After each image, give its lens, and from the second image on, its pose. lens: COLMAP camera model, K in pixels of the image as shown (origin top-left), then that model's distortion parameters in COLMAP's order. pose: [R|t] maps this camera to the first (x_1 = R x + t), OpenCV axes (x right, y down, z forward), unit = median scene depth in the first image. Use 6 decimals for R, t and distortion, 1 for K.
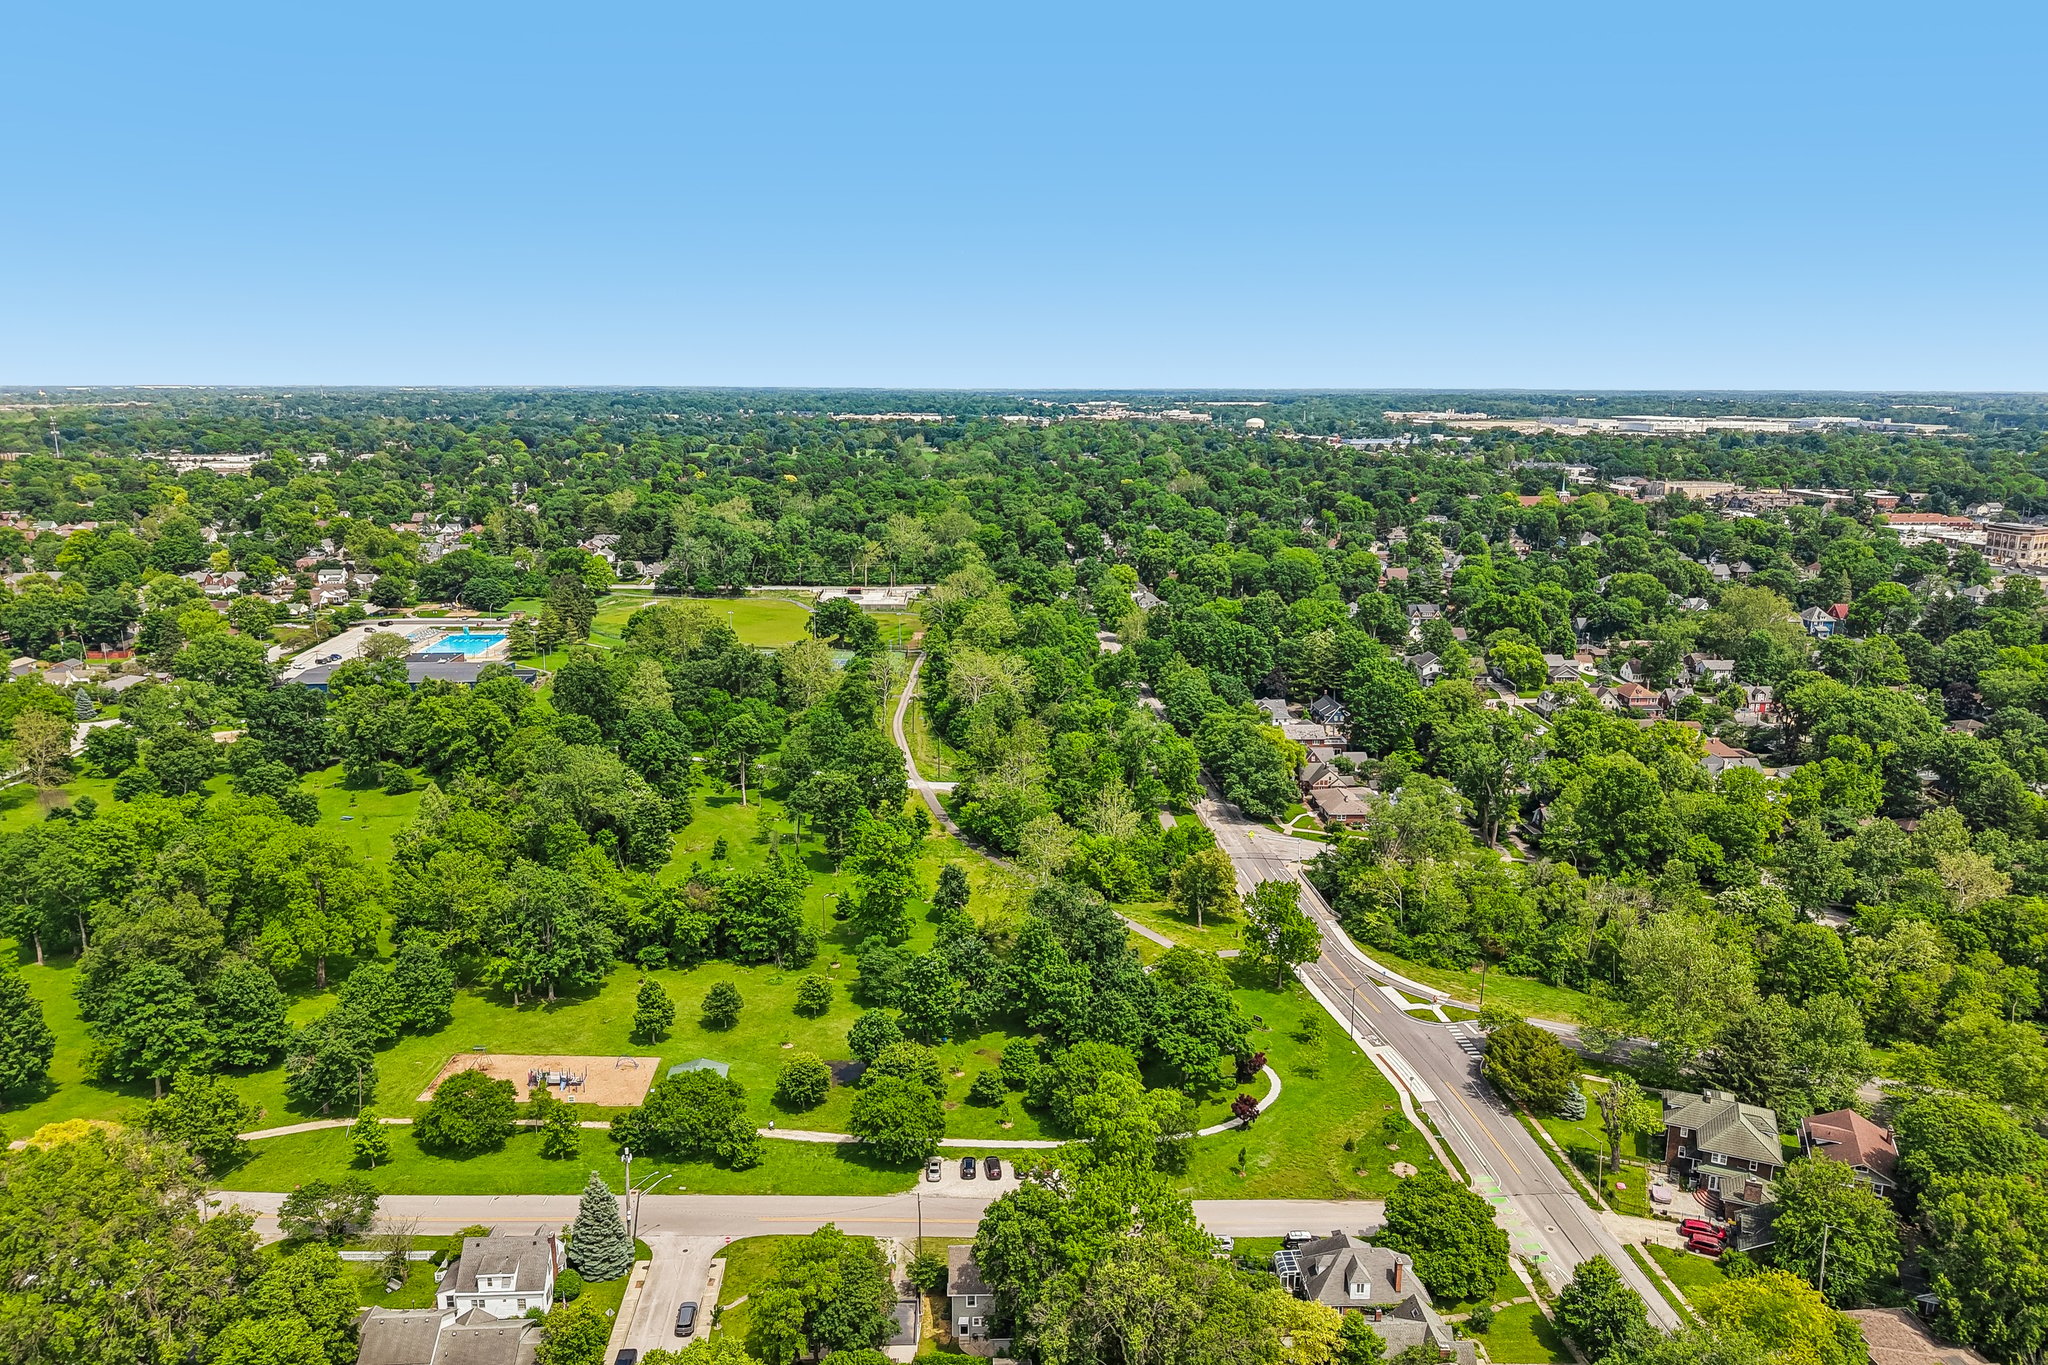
lens RADIAL K [[1368.7, 0, 1024.0], [0, 1368.7, 682.5], [0, 0, 1]] dist [0.015712, -0.013852]
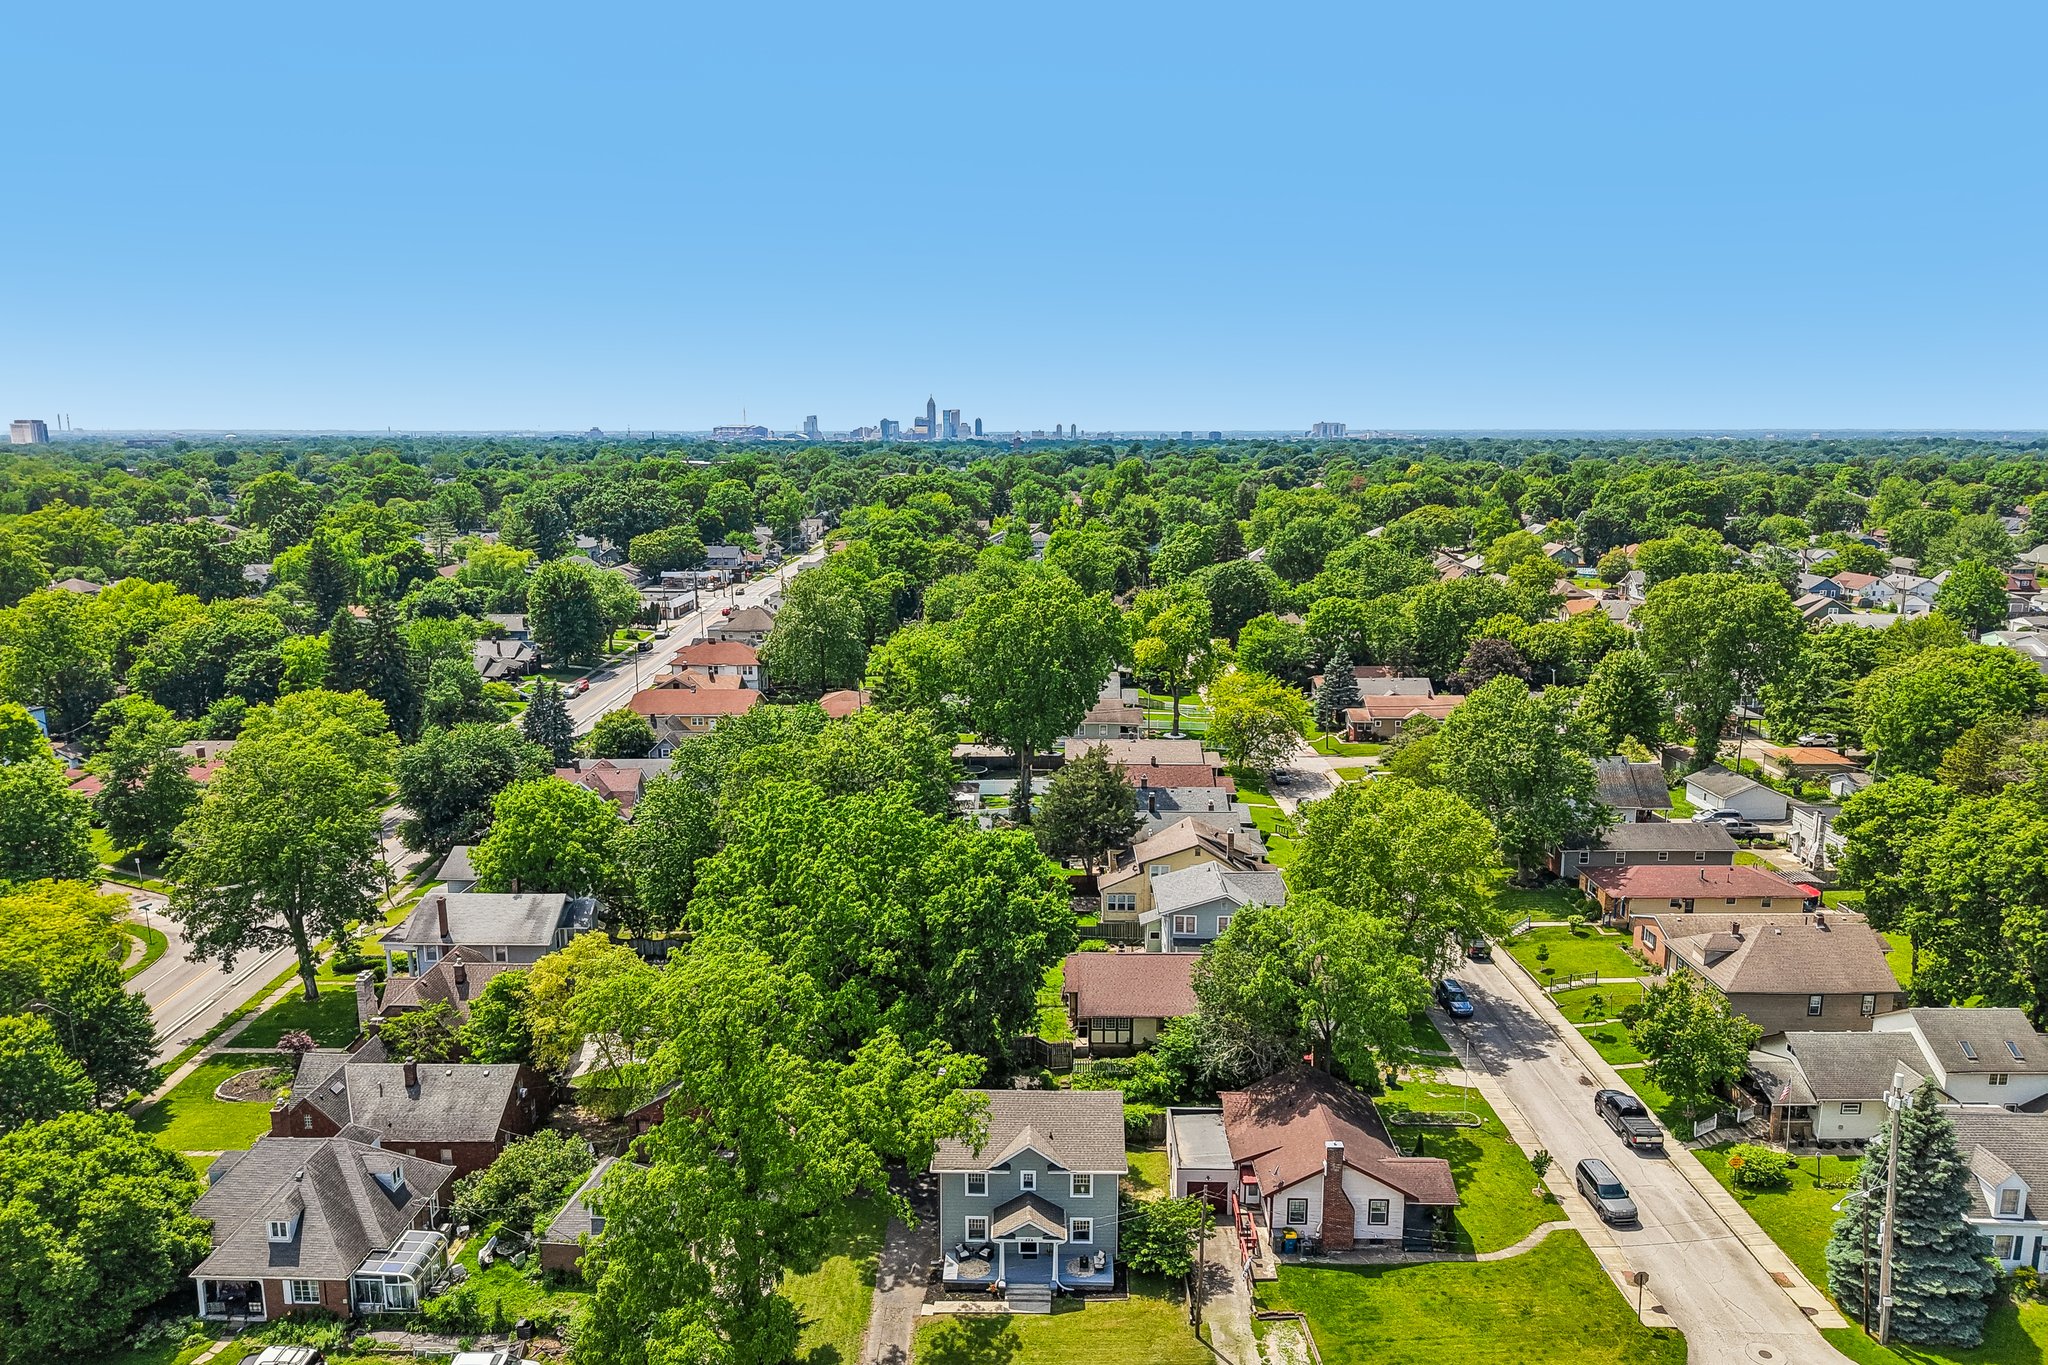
lens RADIAL K [[1368.7, 0, 1024.0], [0, 1368.7, 682.5], [0, 0, 1]] dist [0.015712, -0.013852]
pose [[-0.998354, -0.013116, 0.055826, -0.028953], [0.009491, 0.922277, 0.386414, 0.042177], [-0.056555, 0.386308, -0.920635, 0.918137]]
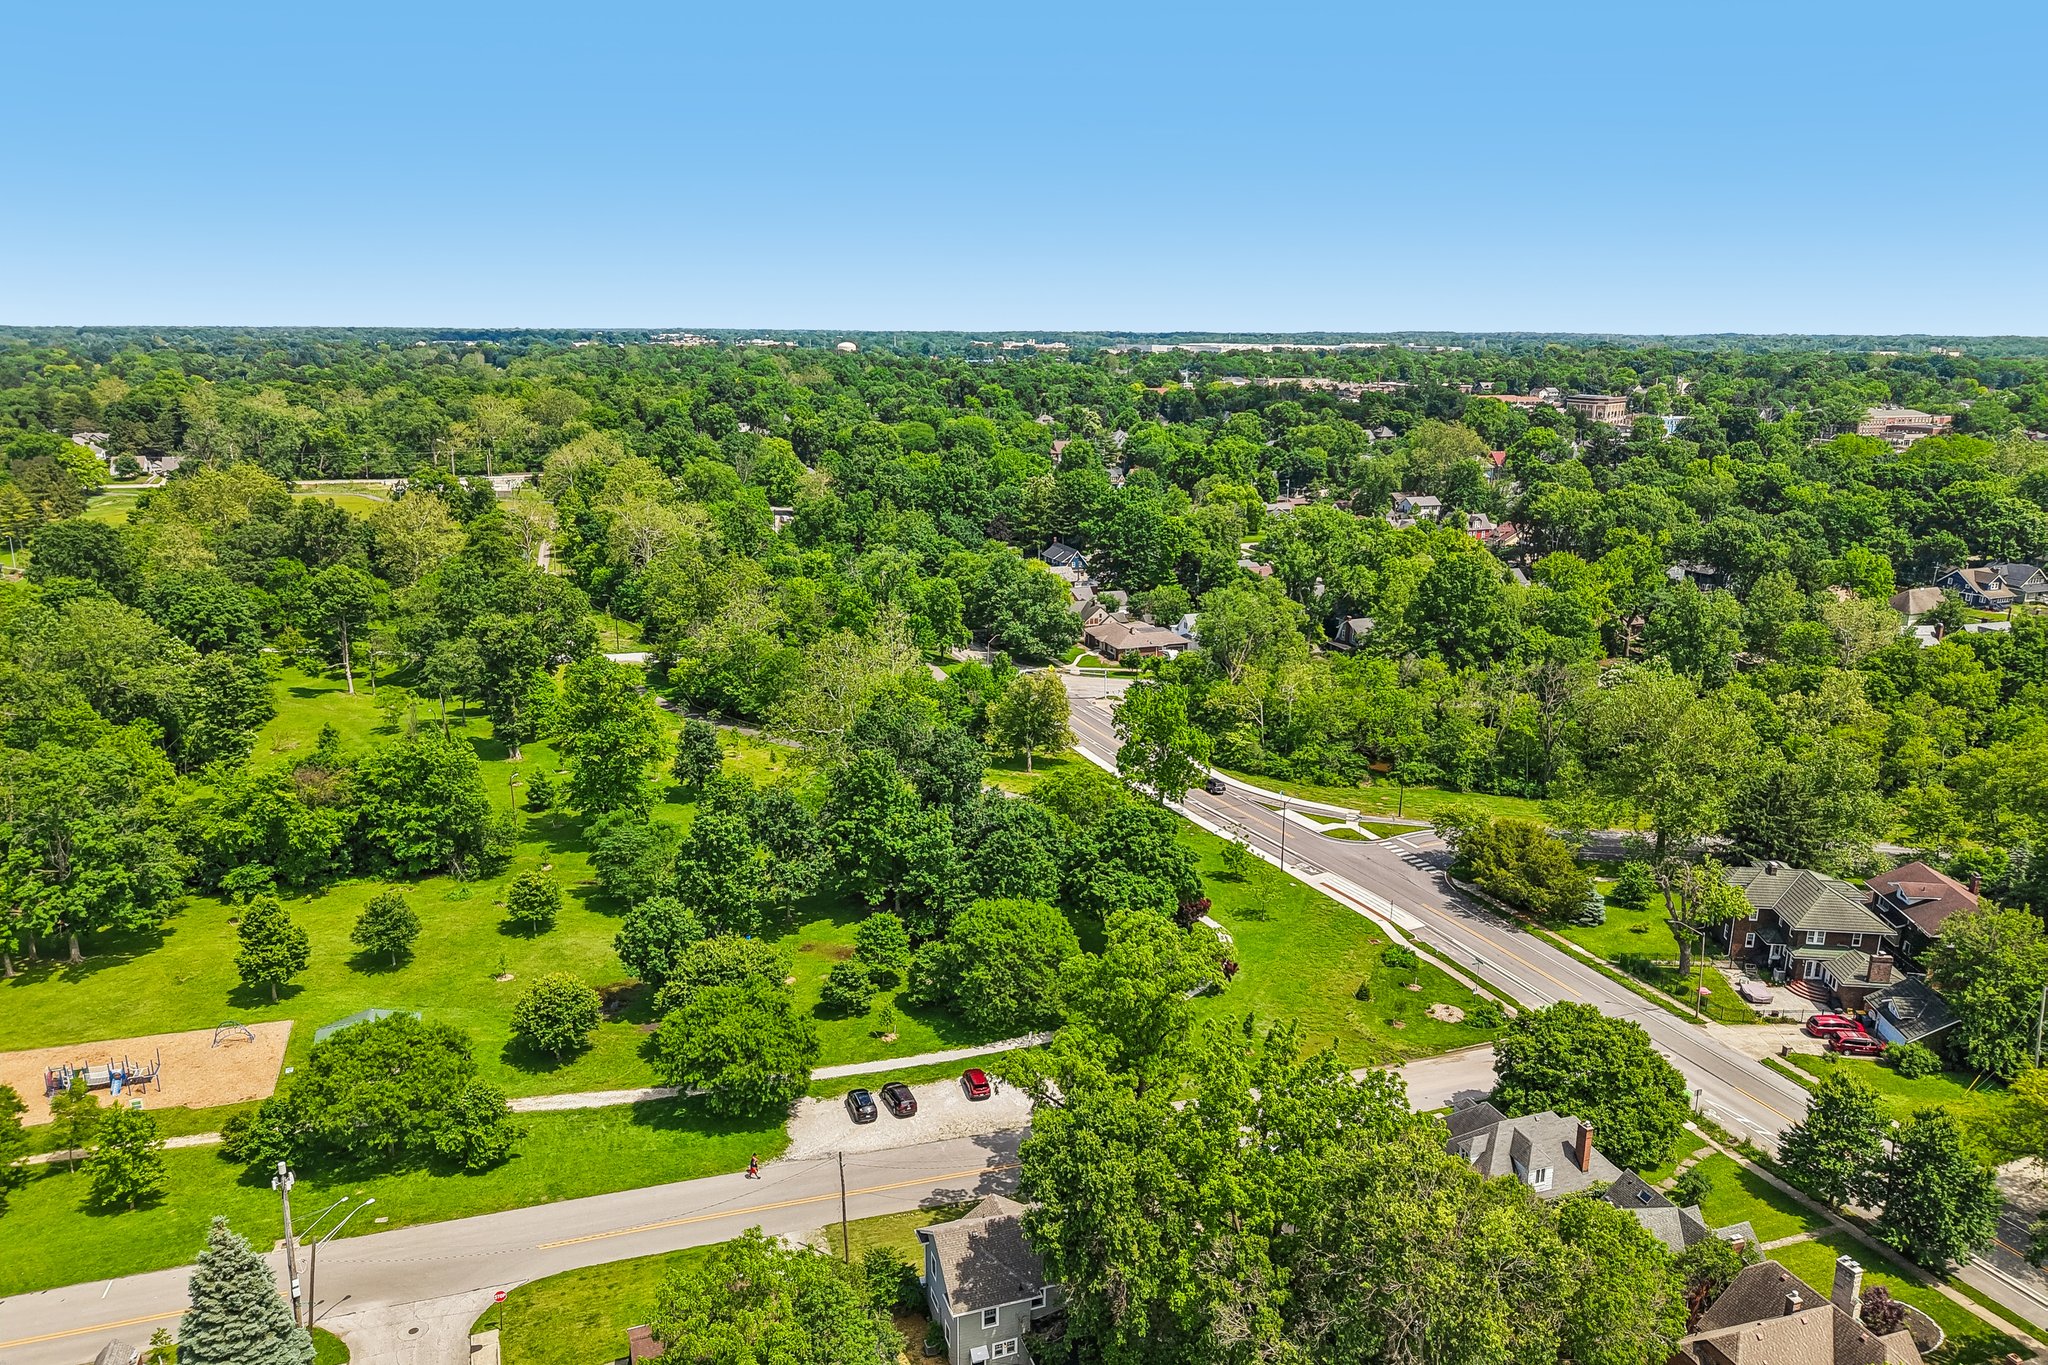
lens RADIAL K [[1368.7, 0, 1024.0], [0, 1368.7, 682.5], [0, 0, 1]] dist [0.015712, -0.013852]
pose [[0.954357, -0.072101, 0.289836, -0.108216], [0.061034, 0.997026, 0.047052, 0.102794], [-0.292367, -0.027215, 0.955919, 0.290340]]
